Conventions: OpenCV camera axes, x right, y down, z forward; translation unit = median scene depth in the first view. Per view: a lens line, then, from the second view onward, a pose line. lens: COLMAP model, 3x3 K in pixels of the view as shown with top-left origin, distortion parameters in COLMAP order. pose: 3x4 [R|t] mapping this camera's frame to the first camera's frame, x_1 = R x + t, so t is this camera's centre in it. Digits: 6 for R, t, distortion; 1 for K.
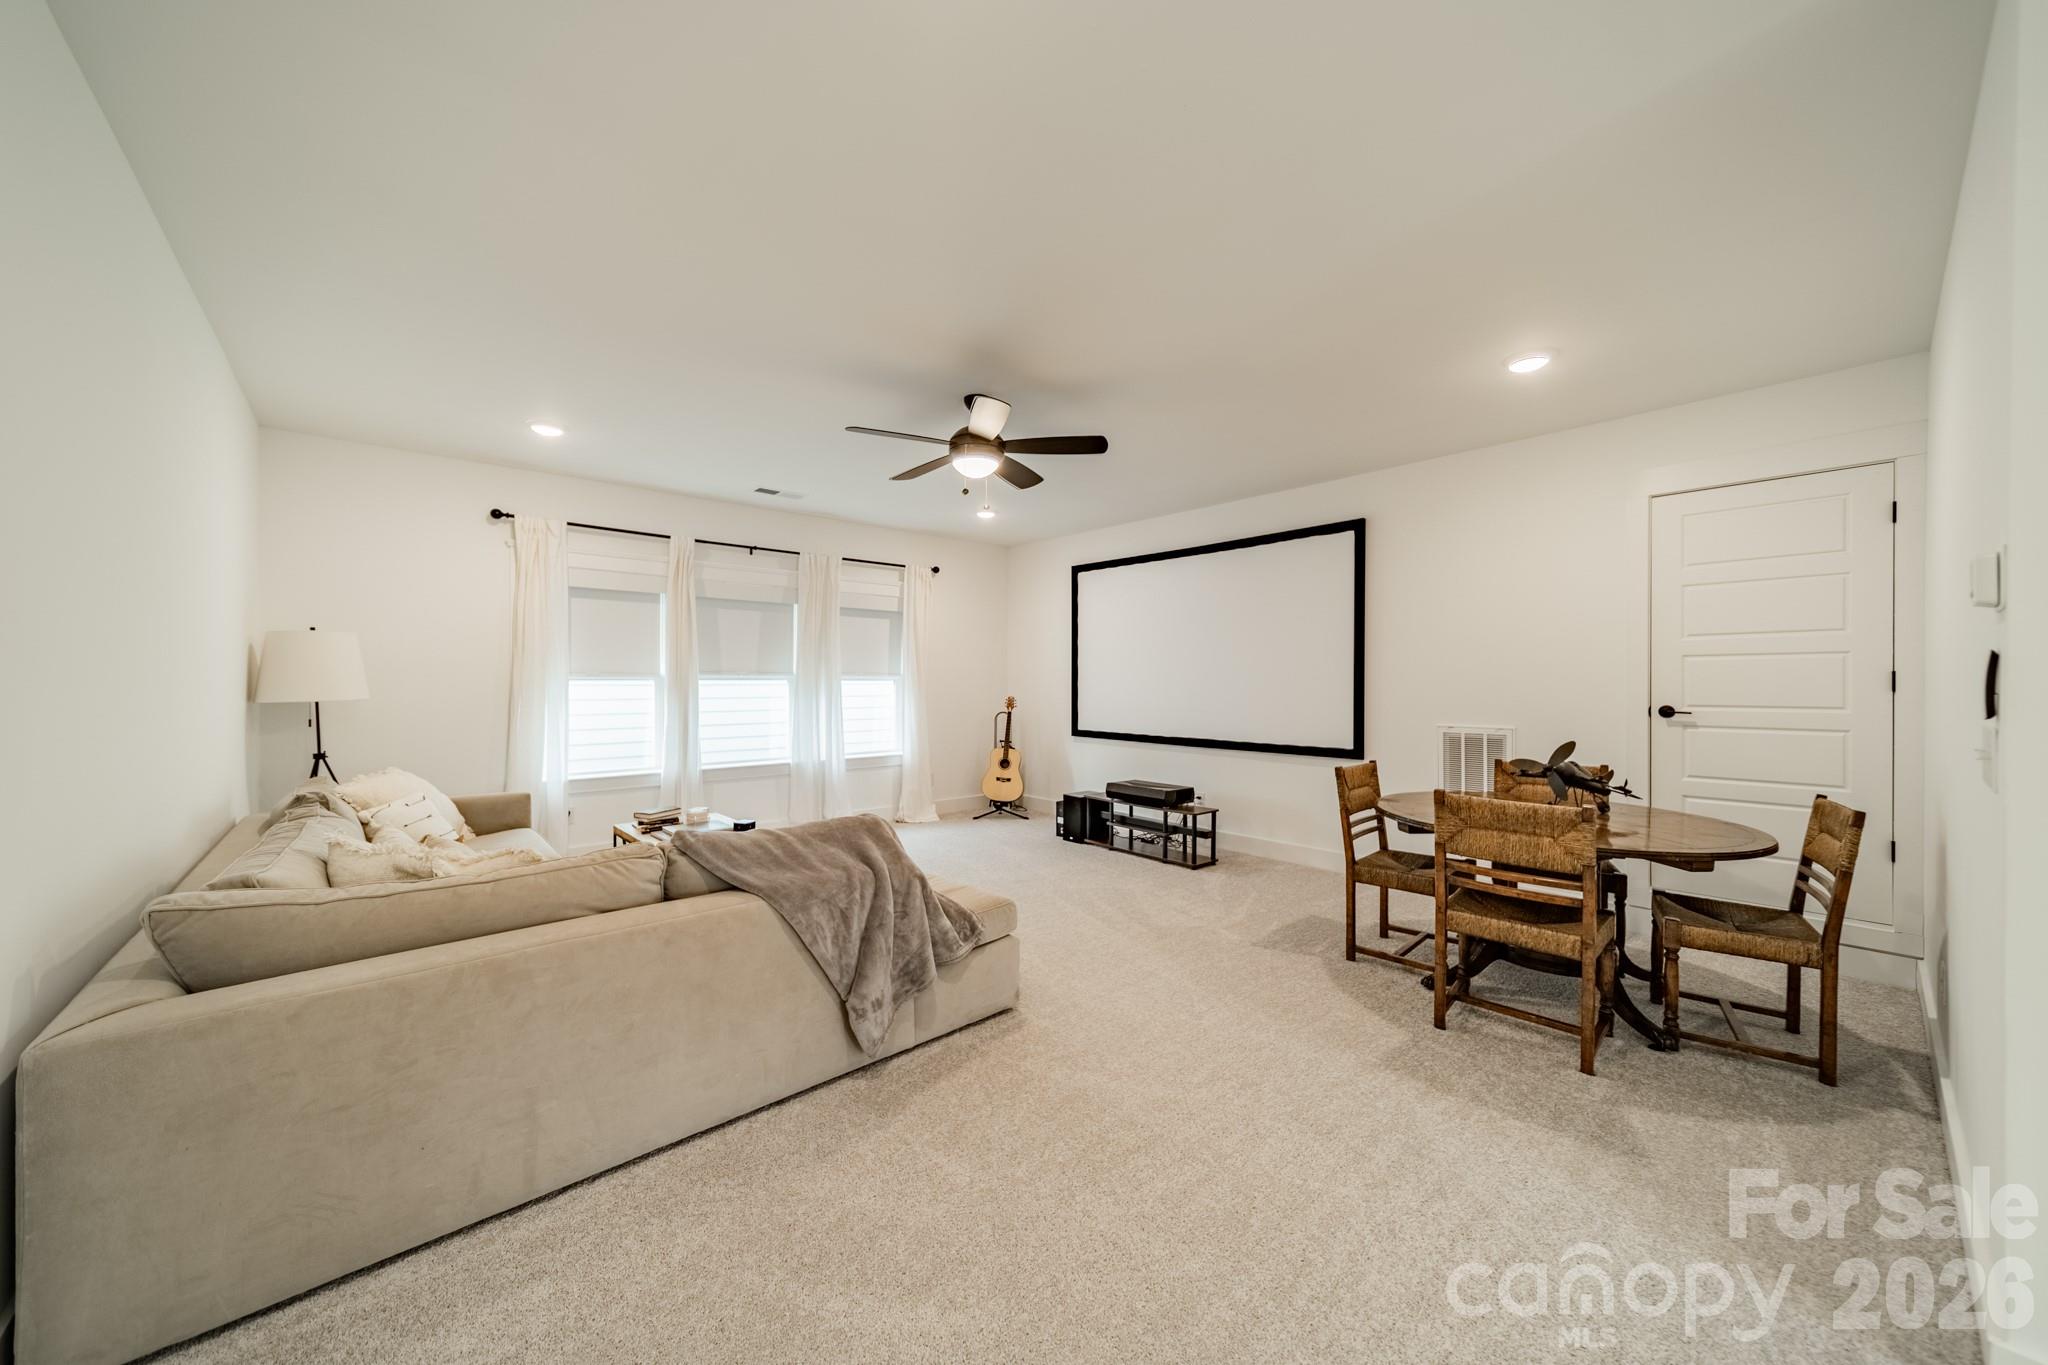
lens RADIAL K [[731.1, 0, 1024.4], [0, 731.1, 680.7], [0, 0, 1]] dist [0.009174, 0.000024]
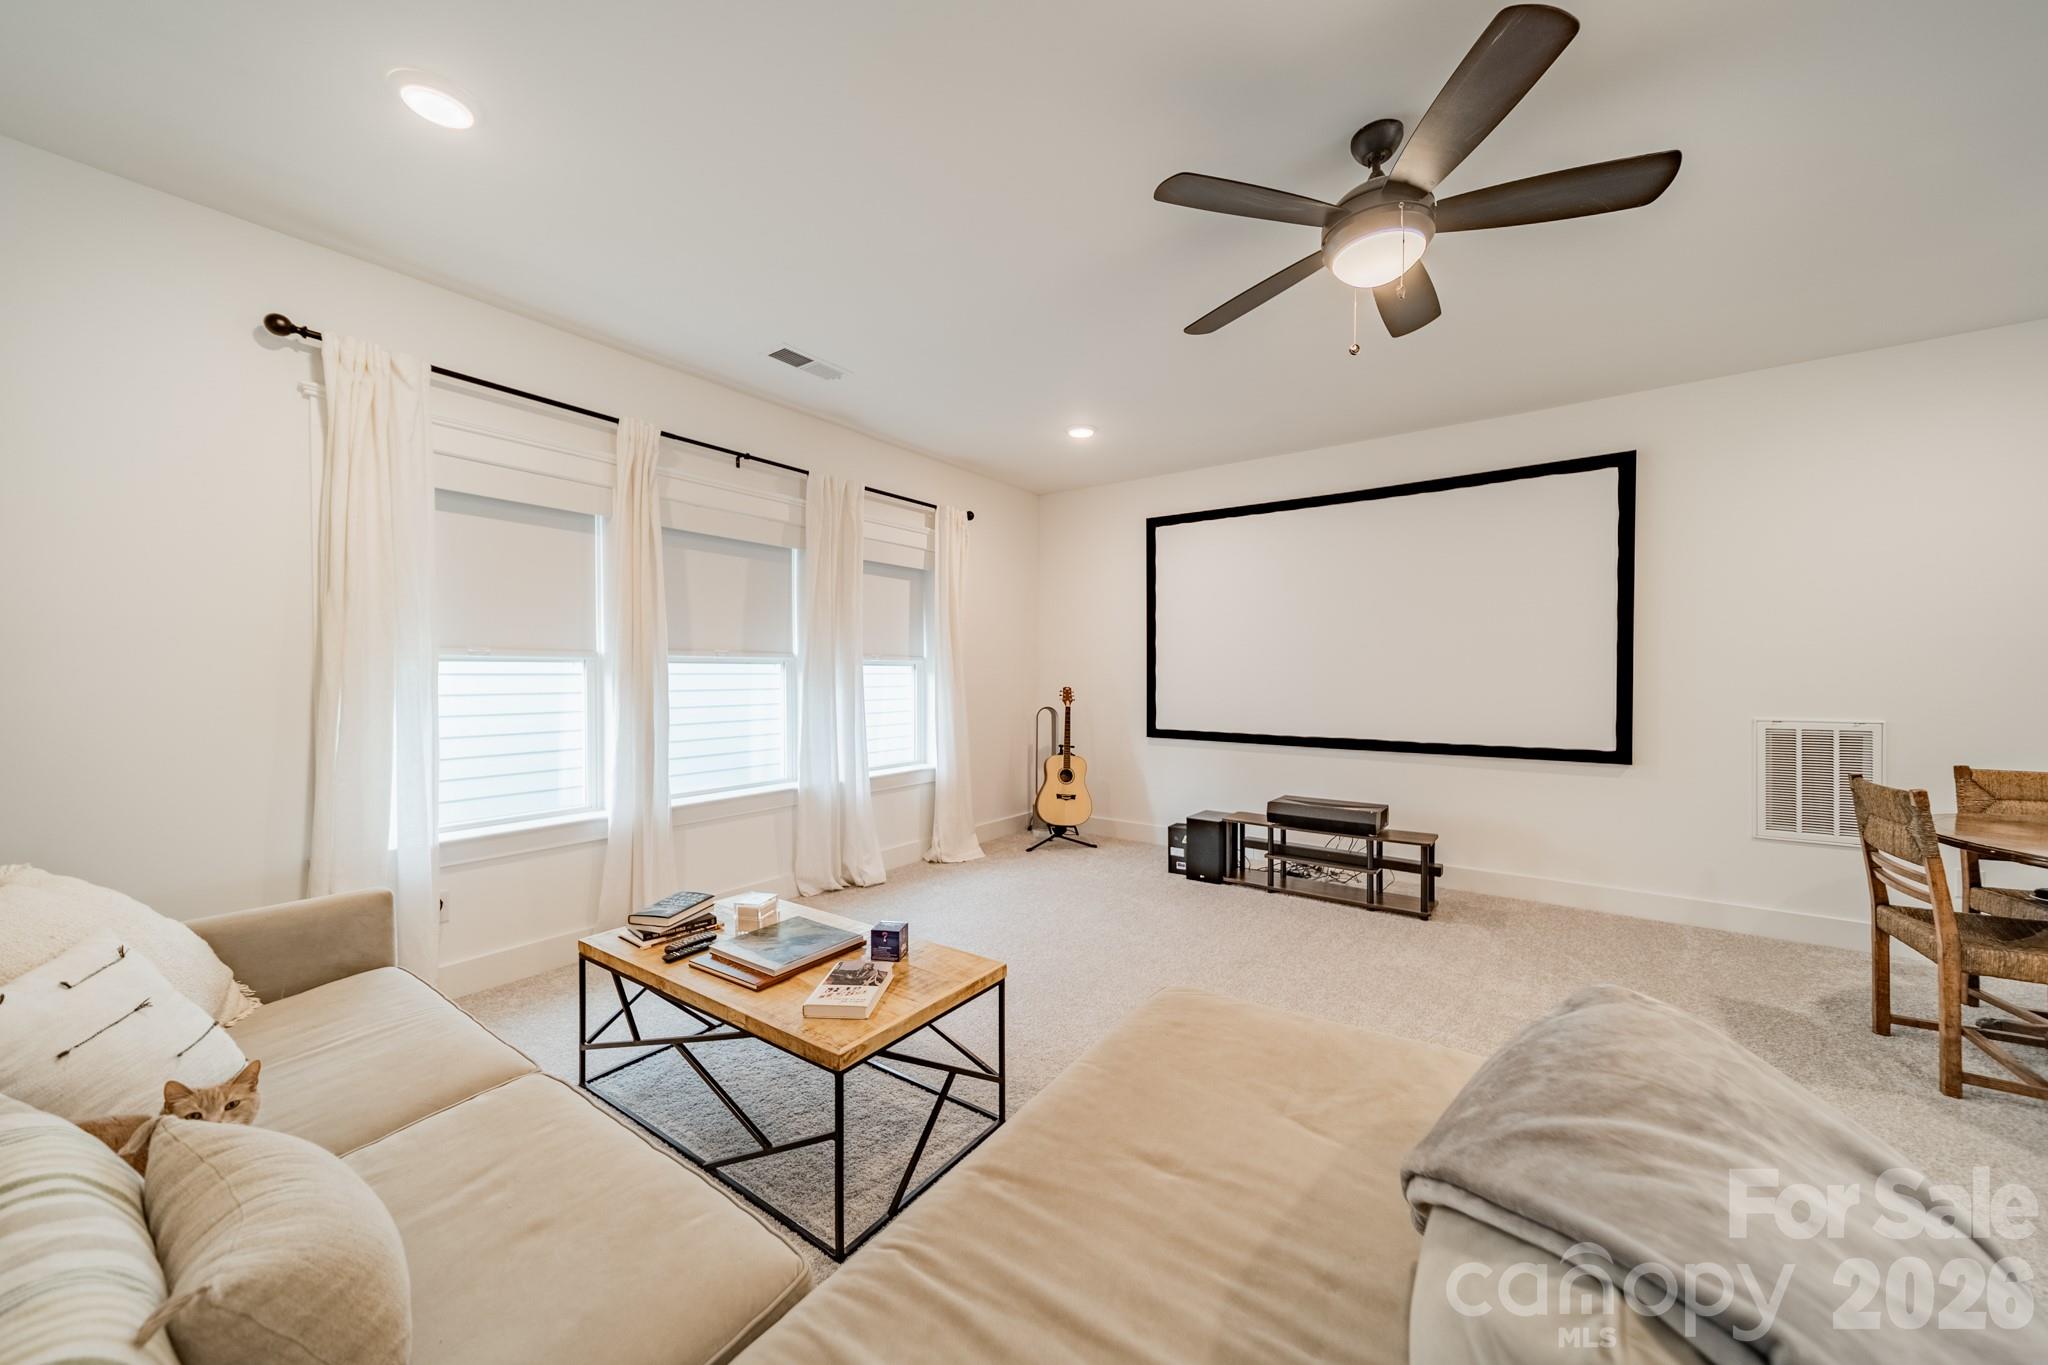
lens RADIAL K [[723.1, 0, 1021.4], [0, 723.1, 681.4], [0, 0, 1]] dist [0.011430, 0.000172]
pose [[0.974462, -0.004857, 0.224498, -0.281670], [0.002178, 0.999923, 0.012179, 0.007974], [-0.224540, -0.011380, 0.974398, 0.330394]]
